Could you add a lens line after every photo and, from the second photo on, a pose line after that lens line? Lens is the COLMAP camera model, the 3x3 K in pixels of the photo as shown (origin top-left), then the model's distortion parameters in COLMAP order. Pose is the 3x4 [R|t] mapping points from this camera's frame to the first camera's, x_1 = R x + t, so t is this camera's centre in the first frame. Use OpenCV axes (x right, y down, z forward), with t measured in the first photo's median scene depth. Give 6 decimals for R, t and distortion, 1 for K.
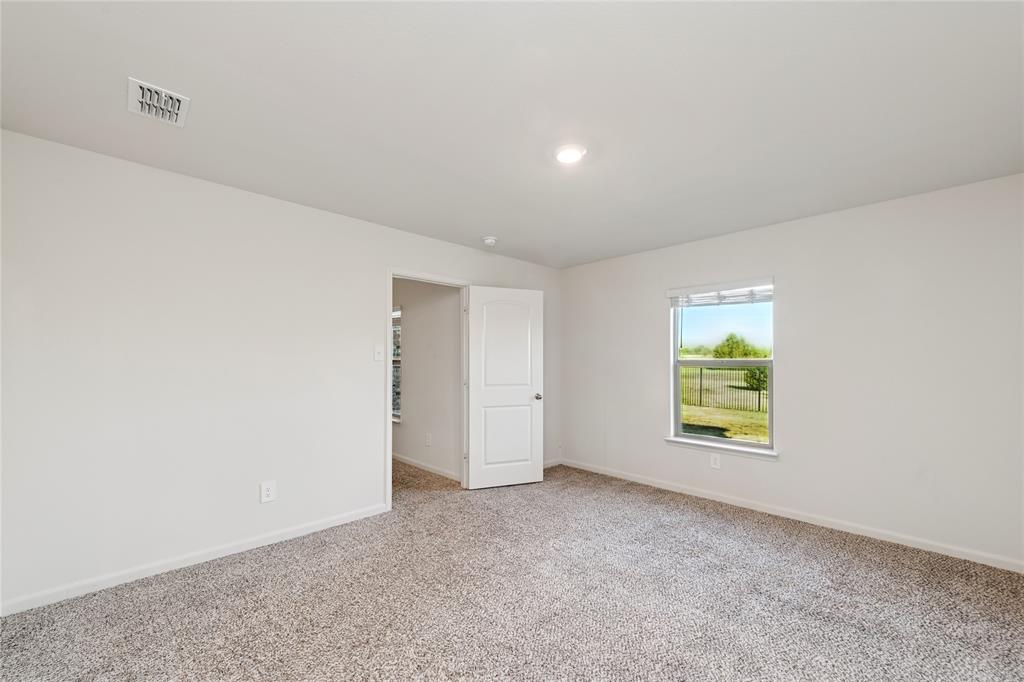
lens RADIAL K [[411.8, 0, 512.7], [0, 411.8, 356.1], [0, 0, 1]] dist [0.000277, 0.000039]
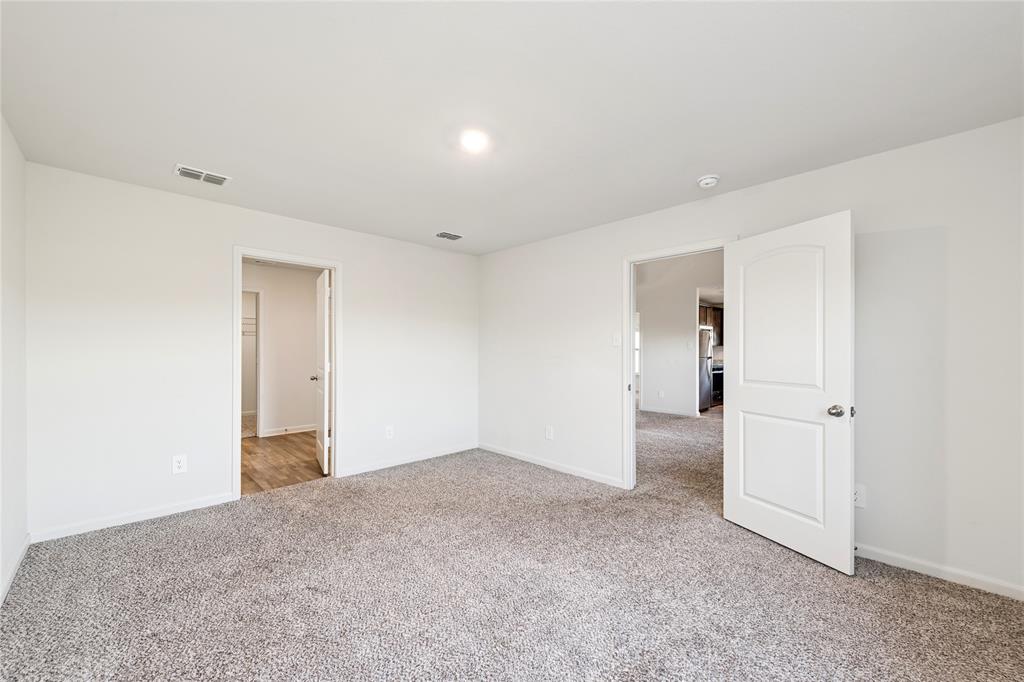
lens RADIAL K [[411.8, 0, 512.7], [0, 411.8, 356.1], [0, 0, 1]] dist [0.000277, 0.000039]
pose [[-0.039147, 0.004096, -0.999225, 0.637941], [0.009622, 0.999947, 0.003722, 0.022850], [0.999187, -0.009469, -0.039184, 0.628757]]
